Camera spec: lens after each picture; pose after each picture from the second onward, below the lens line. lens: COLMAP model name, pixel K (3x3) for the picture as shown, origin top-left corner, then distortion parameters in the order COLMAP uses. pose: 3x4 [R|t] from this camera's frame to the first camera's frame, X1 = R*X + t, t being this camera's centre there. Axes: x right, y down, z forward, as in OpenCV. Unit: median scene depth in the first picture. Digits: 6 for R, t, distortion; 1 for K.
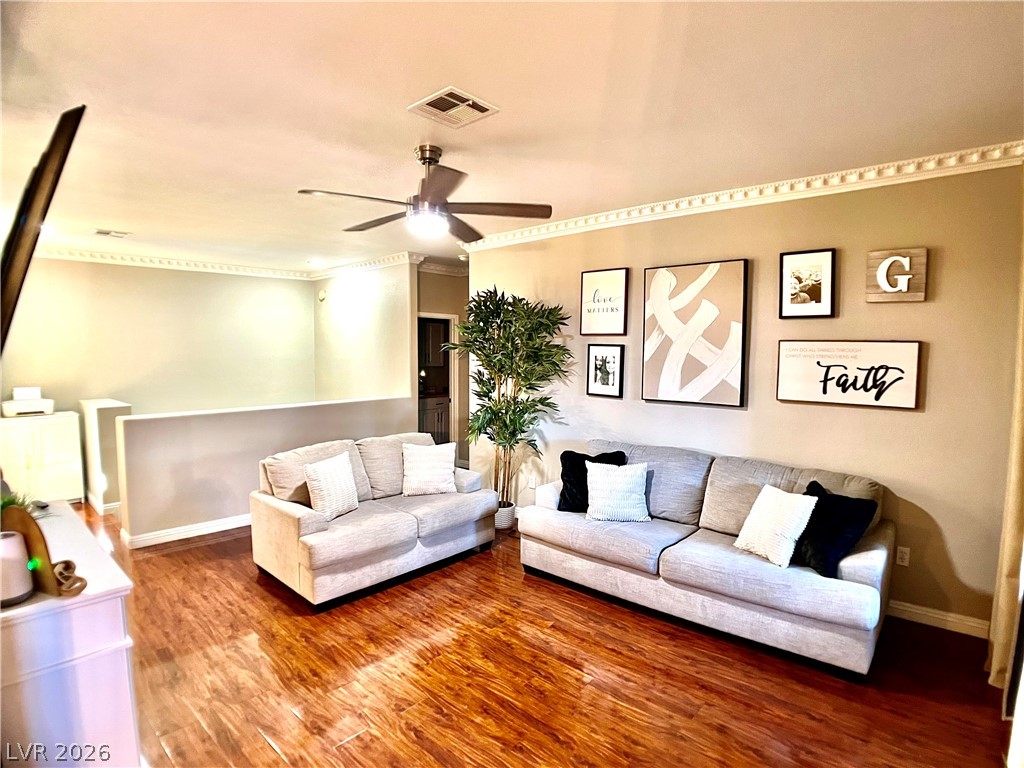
lens RADIAL K [[536.7, 0, 509.2], [0, 536.7, 380.3], [0, 0, 1]] dist [-0.083020, 0.000379]
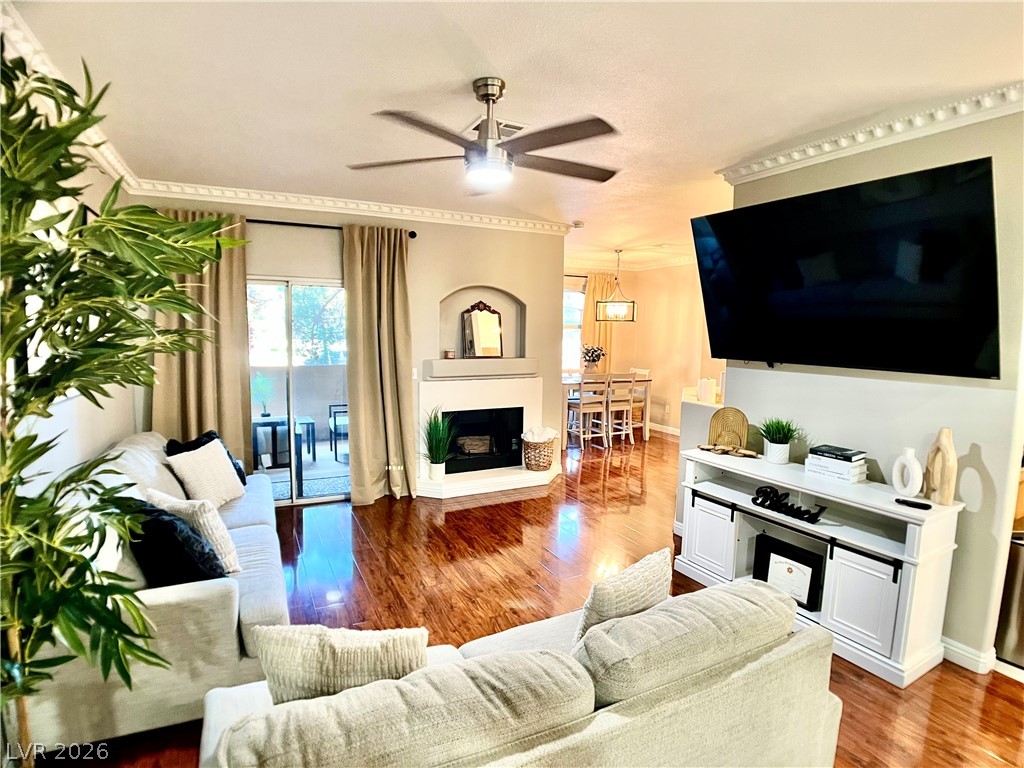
lens RADIAL K [[536.7, 0, 509.2], [0, 536.7, 380.3], [0, 0, 1]] dist [-0.083020, 0.000379]
pose [[-0.942113, -0.057259, 0.330369, -0.435391], [-0.013755, 0.991081, 0.132547, -0.085508], [-0.335013, 0.120330, -0.934498, 1.695783]]
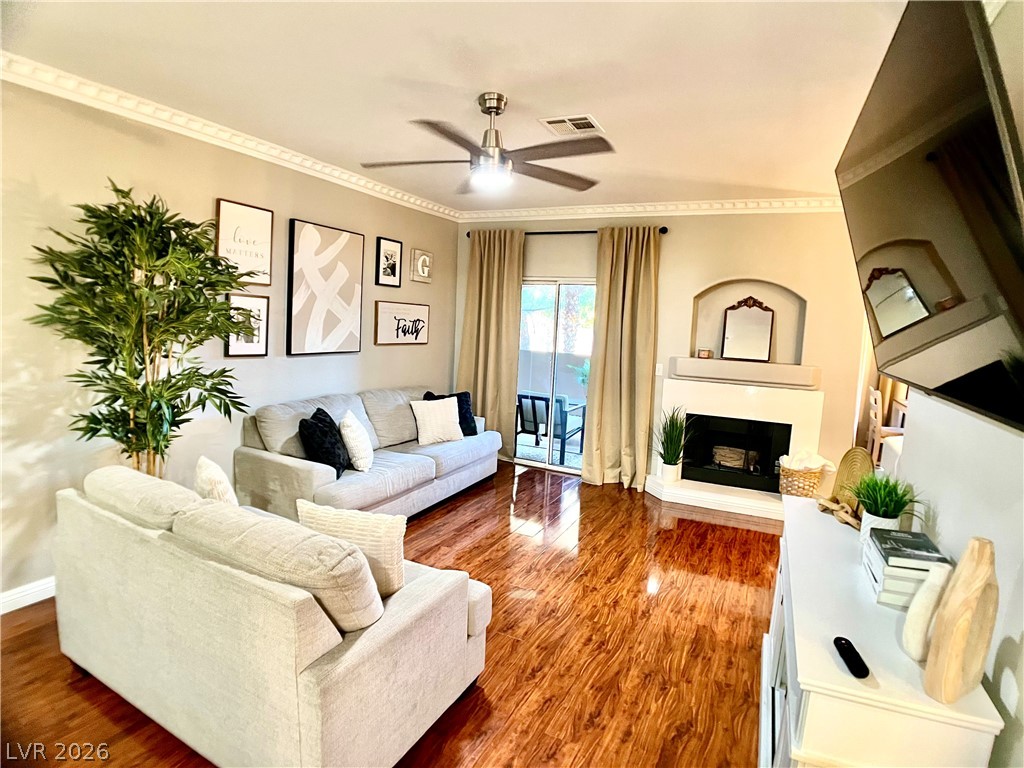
lens RADIAL K [[536.7, 0, 509.2], [0, 536.7, 380.3], [0, 0, 1]] dist [-0.083020, 0.000379]
pose [[-0.280209, -0.134406, 0.950483, -1.023557], [-0.009725, 0.990496, 0.137197, -0.071023], [-0.959890, 0.029200, -0.278853, 1.163910]]
